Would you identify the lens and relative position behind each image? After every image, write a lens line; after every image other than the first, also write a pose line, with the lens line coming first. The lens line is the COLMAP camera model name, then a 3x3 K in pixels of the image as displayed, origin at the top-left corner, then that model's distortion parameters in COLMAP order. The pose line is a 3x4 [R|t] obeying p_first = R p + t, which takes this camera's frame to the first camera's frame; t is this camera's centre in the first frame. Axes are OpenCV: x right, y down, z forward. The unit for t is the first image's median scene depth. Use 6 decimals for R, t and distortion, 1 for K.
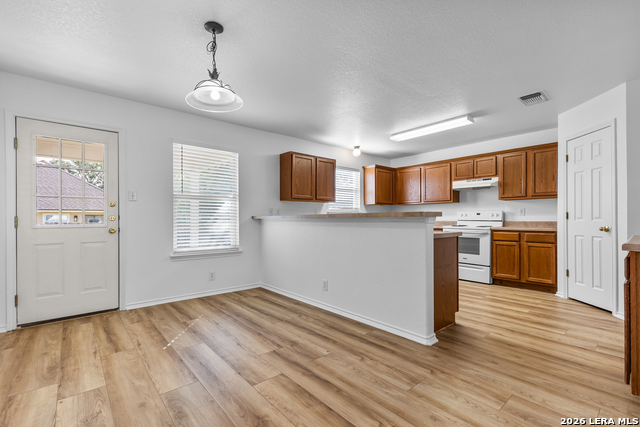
lens RADIAL K [[293.6, 0, 321.3], [0, 293.6, 215.9], [0, 0, 1]] dist [0.003762, 0.000120]
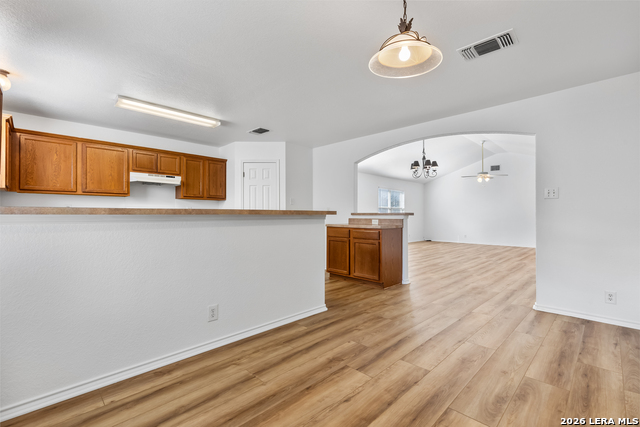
lens RADIAL K [[293.6, 0, 321.3], [0, 293.6, 215.2], [0, 0, 1]] dist [0.003762, 0.000120]
pose [[-0.090574, 0.003618, 0.995883, -0.855146], [-0.011528, 0.999923, -0.004681, 0.010718], [-0.995823, -0.011905, -0.090525, 1.006612]]
